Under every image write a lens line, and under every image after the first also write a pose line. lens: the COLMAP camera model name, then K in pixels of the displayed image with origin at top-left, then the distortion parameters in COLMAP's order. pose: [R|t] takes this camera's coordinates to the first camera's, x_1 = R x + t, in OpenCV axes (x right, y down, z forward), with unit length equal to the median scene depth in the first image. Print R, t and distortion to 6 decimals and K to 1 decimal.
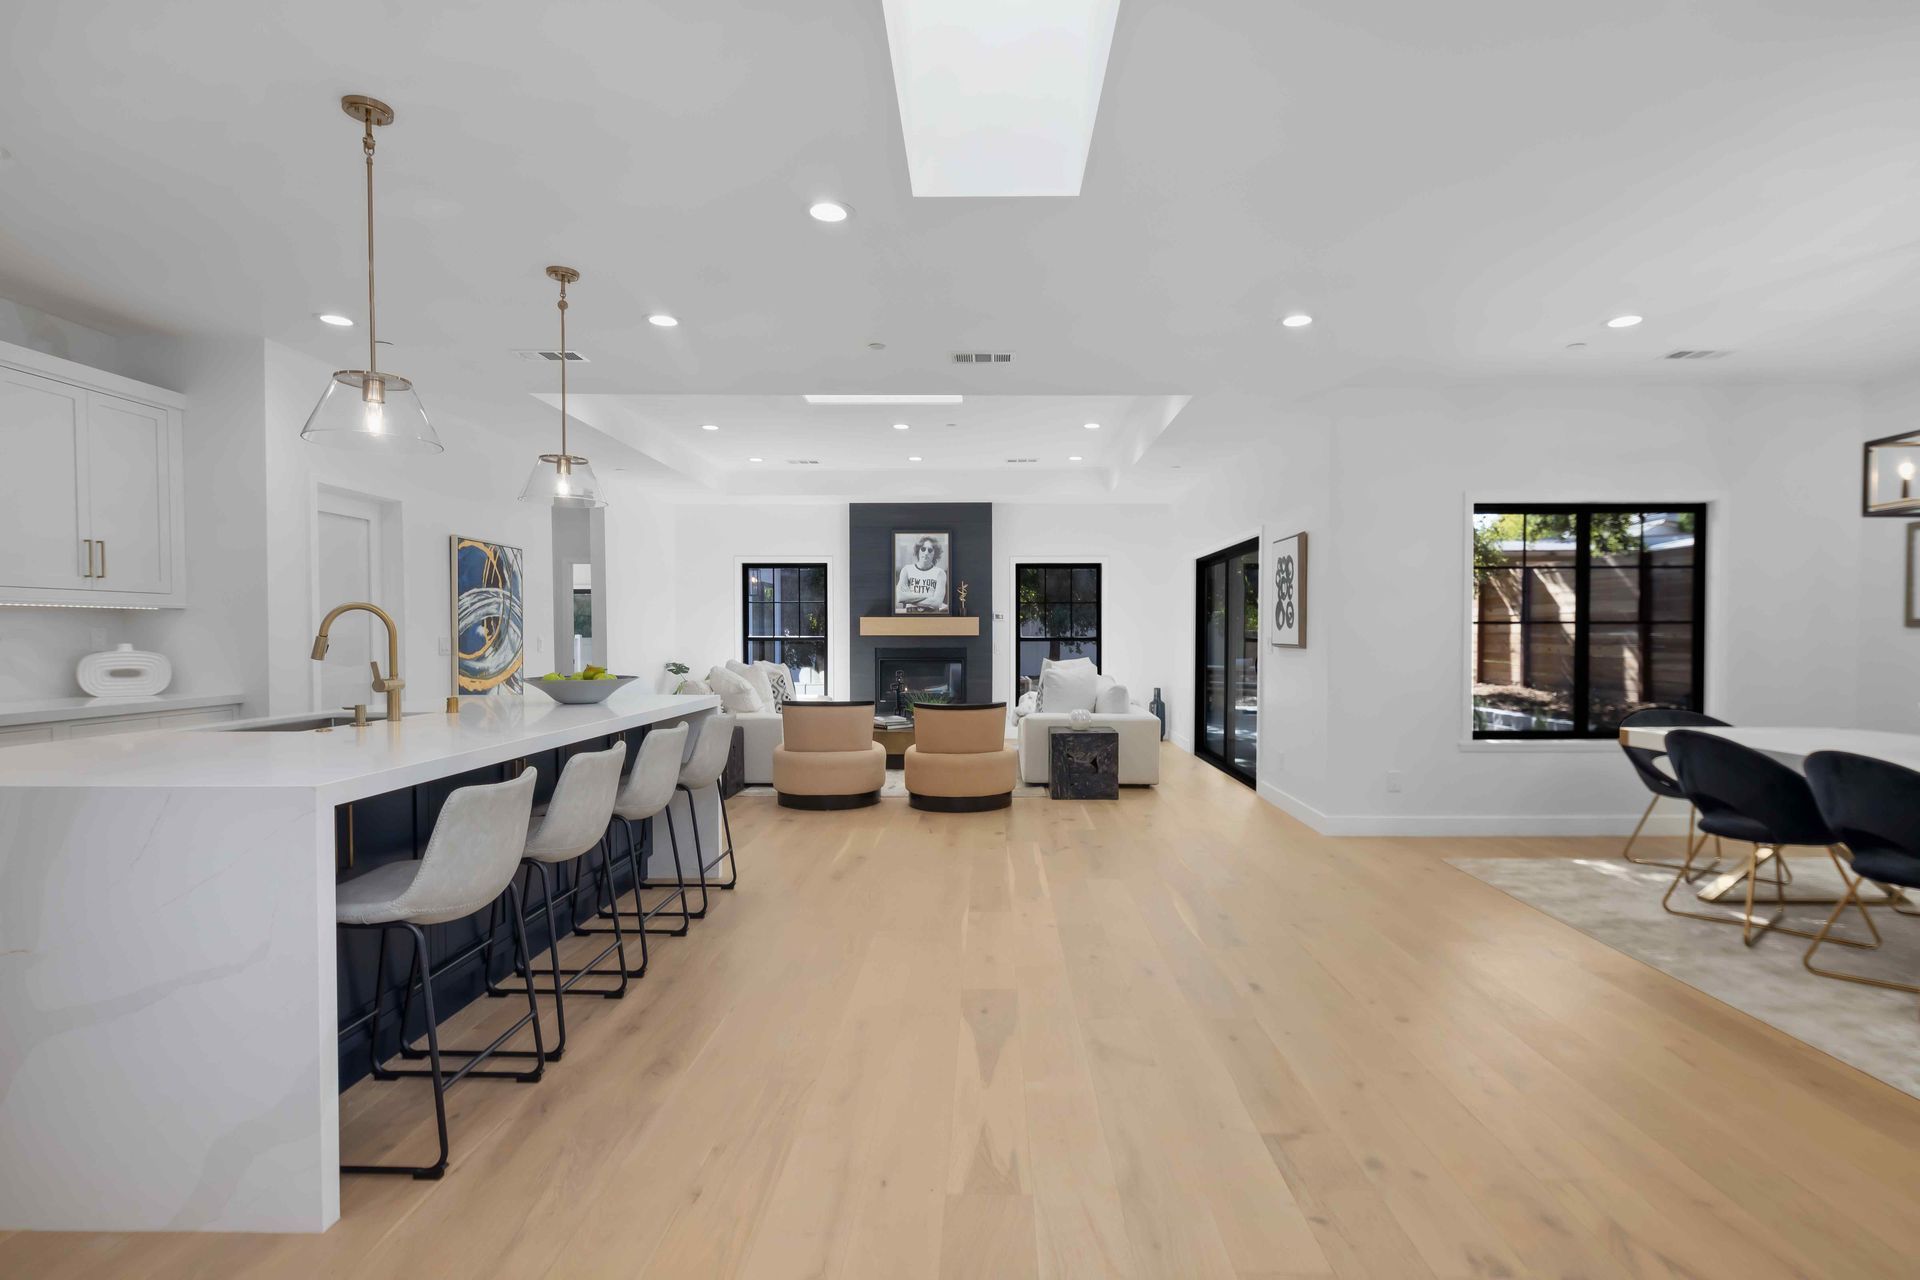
lens RADIAL K [[936.2, 0, 966.9], [0, 936.2, 651.2], [0, 0, 1]] dist [-0.010422, -0.000801]
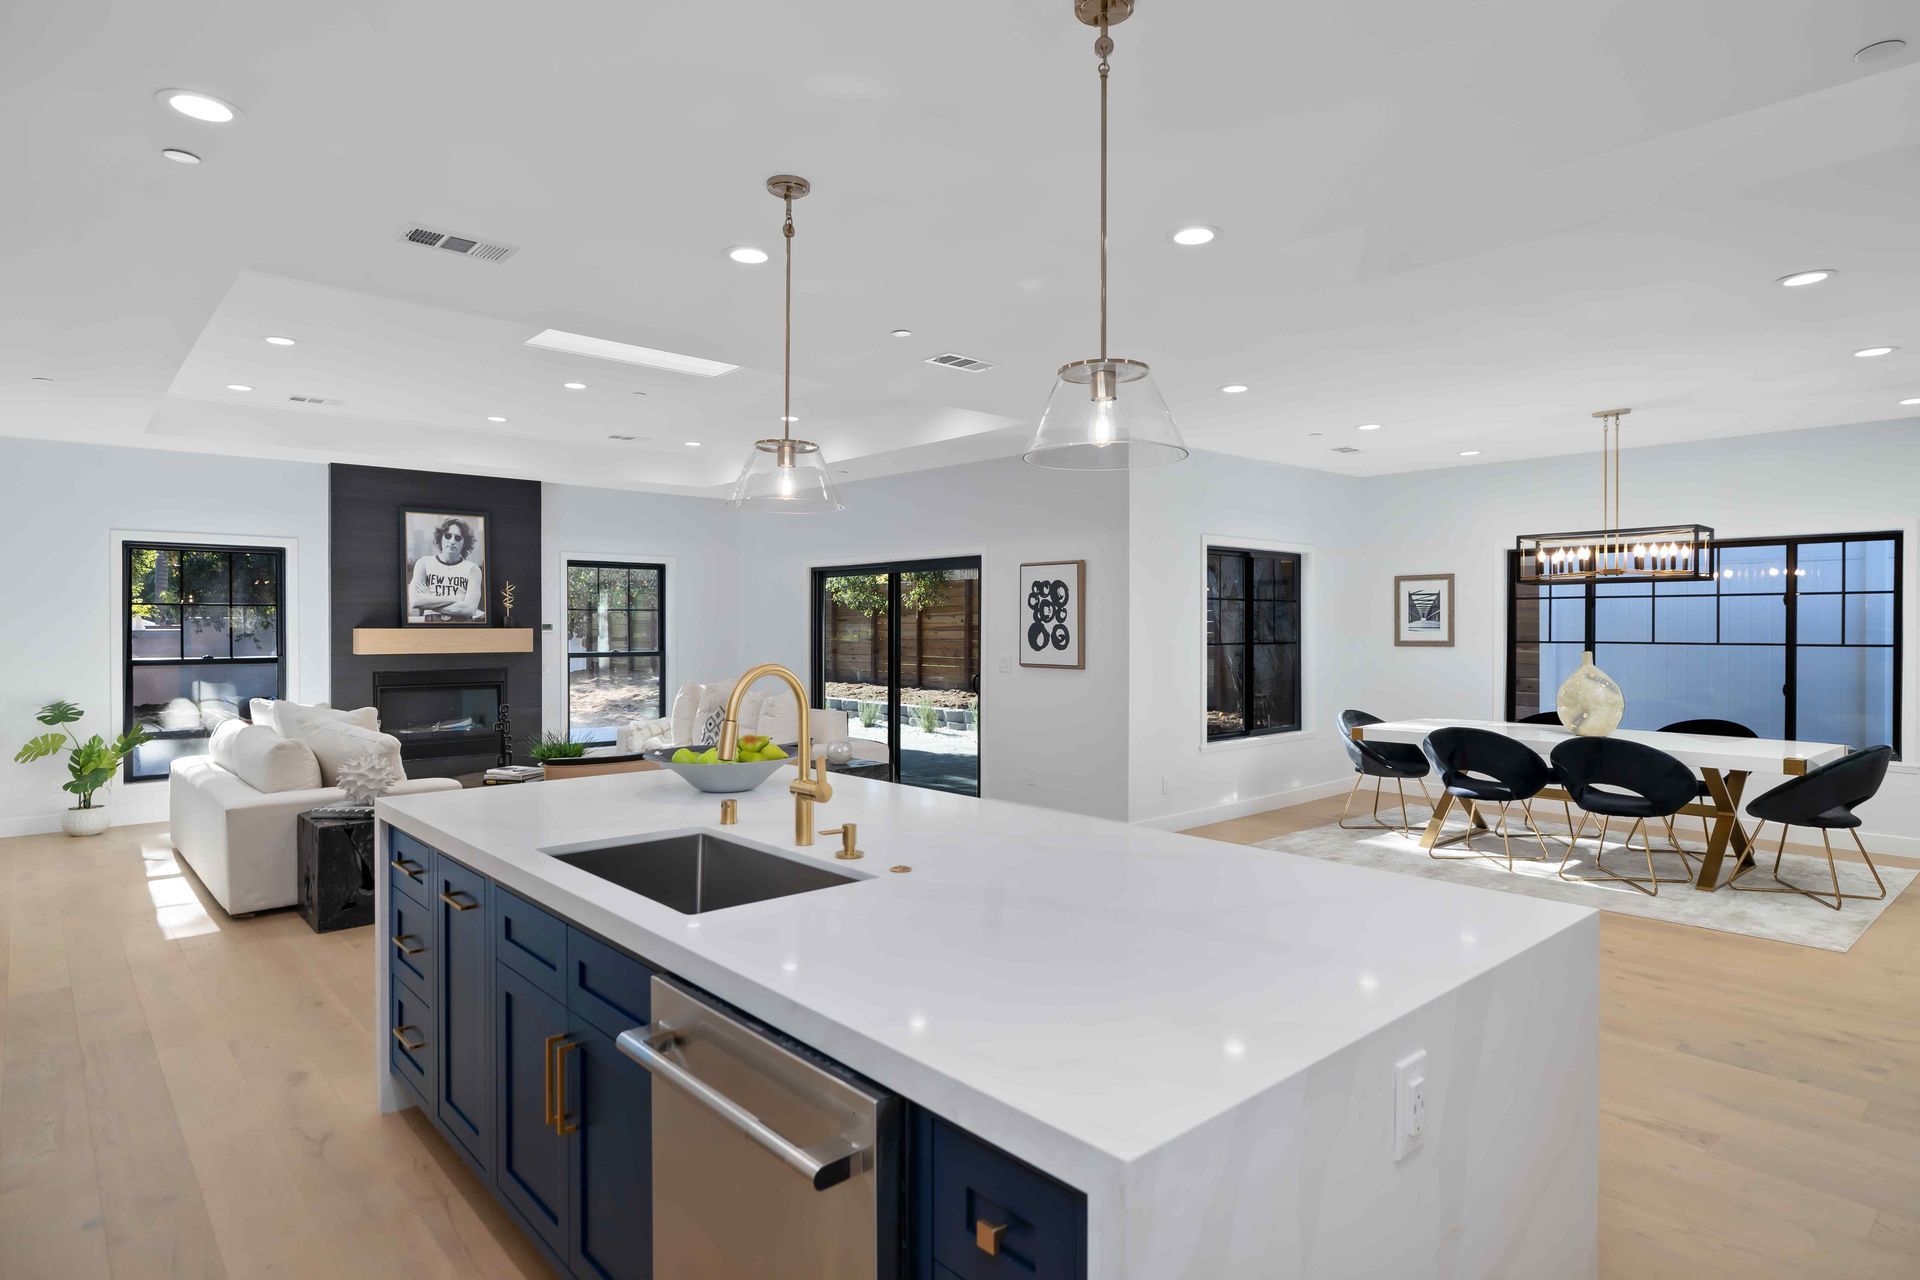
lens RADIAL K [[1058.4, 0, 963.2], [0, 1058.4, 634.0], [0, 0, 1]] dist [0.000938, -0.005467]
pose [[0.727774, -0.004857, 0.685800, -0.335623], [0.013144, 0.999890, -0.006867, -0.021950], [-0.685691, 0.014012, 0.727758, 0.126331]]
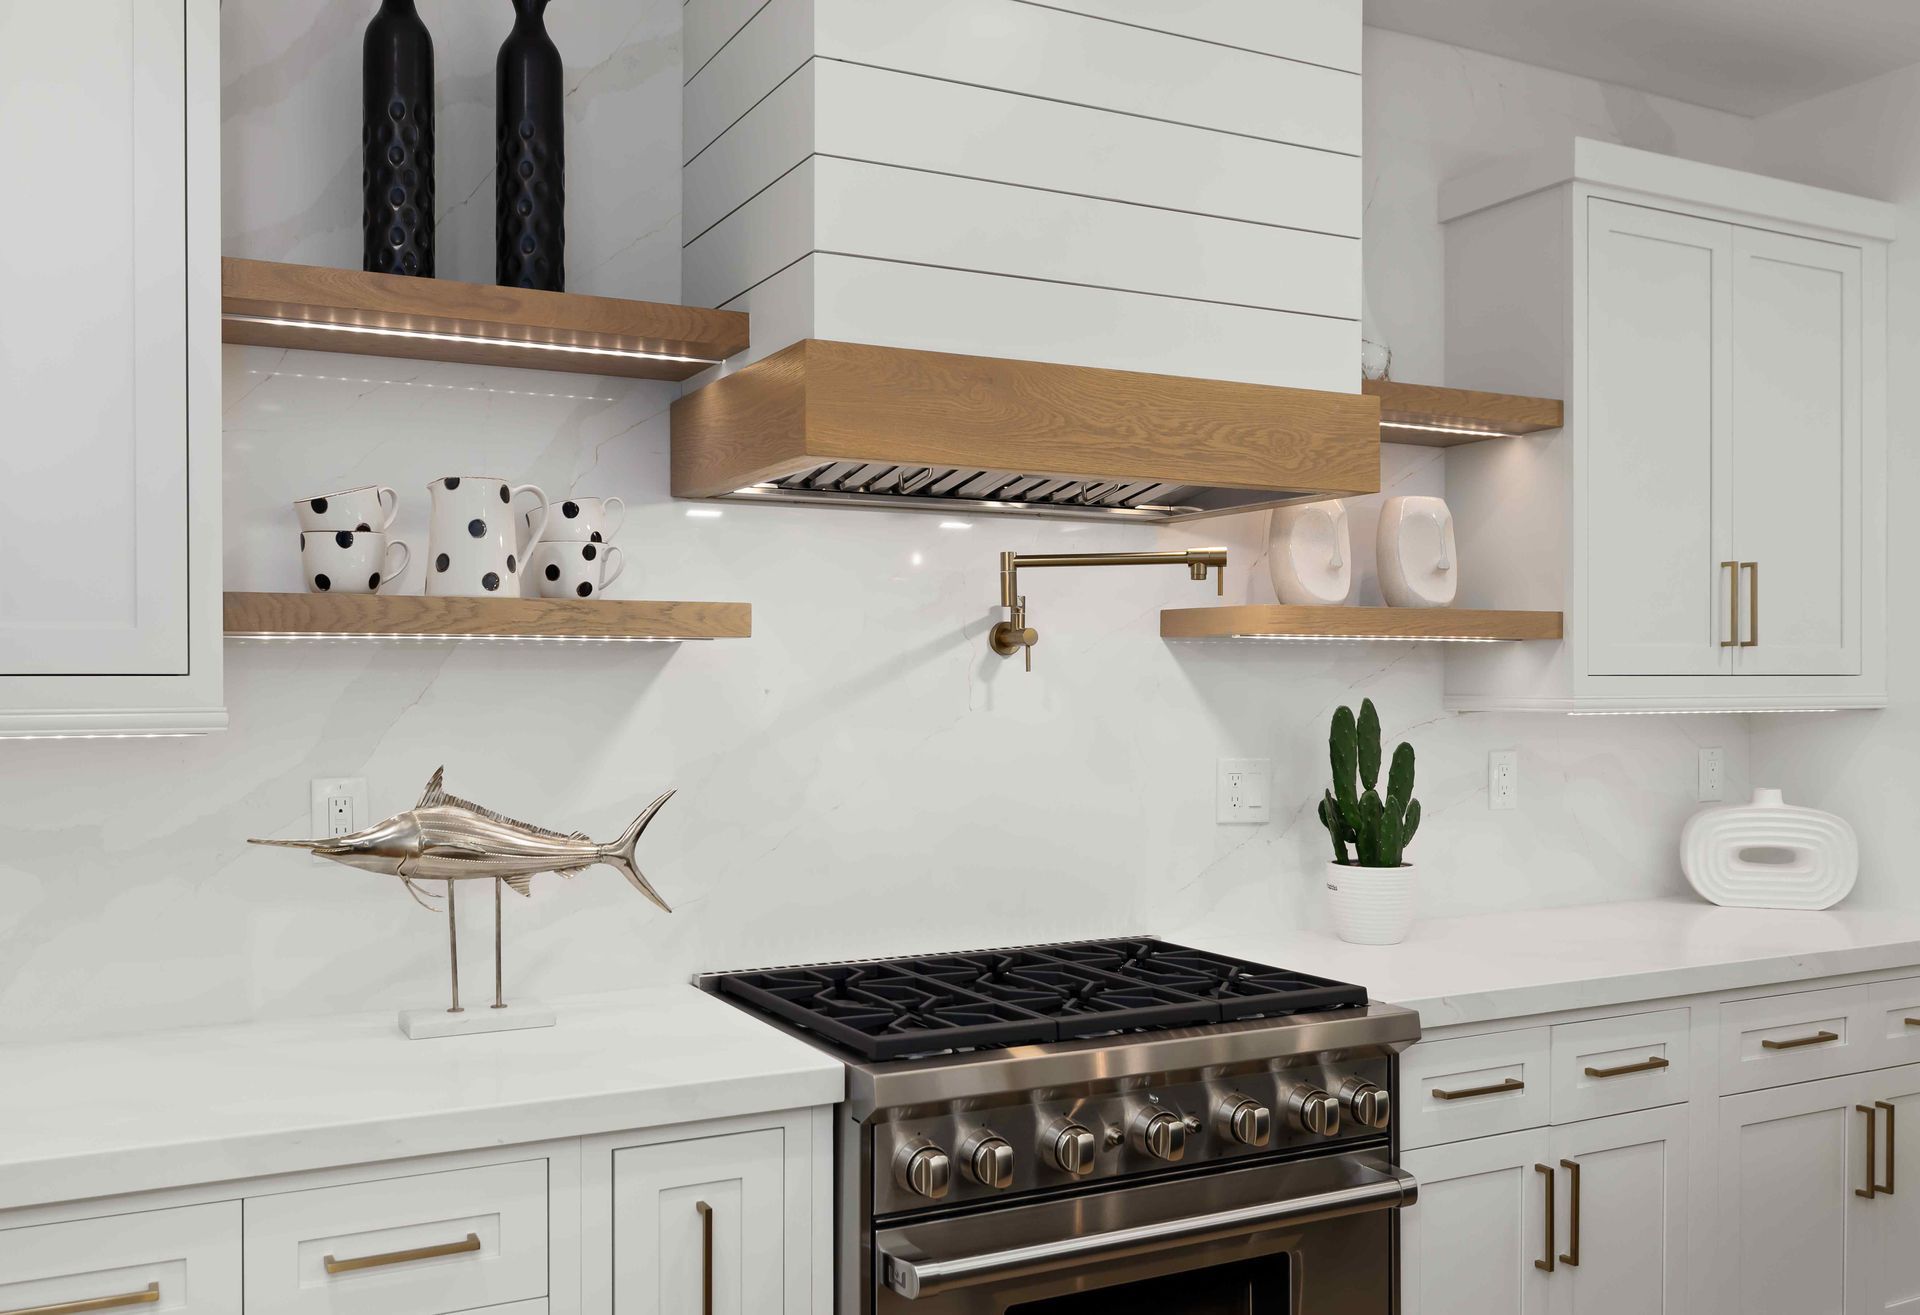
lens RADIAL K [[1690.3, 0, 966.3], [0, 1690.3, 668.1], [0, 0, 1]] dist [-0.025824, -0.007060]
pose [[0.496674, -0.002944, -0.867932, -0.180403], [-0.017965, 0.999745, -0.013672, -0.021439], [0.867751, 0.022383, 0.496494, 0.120698]]
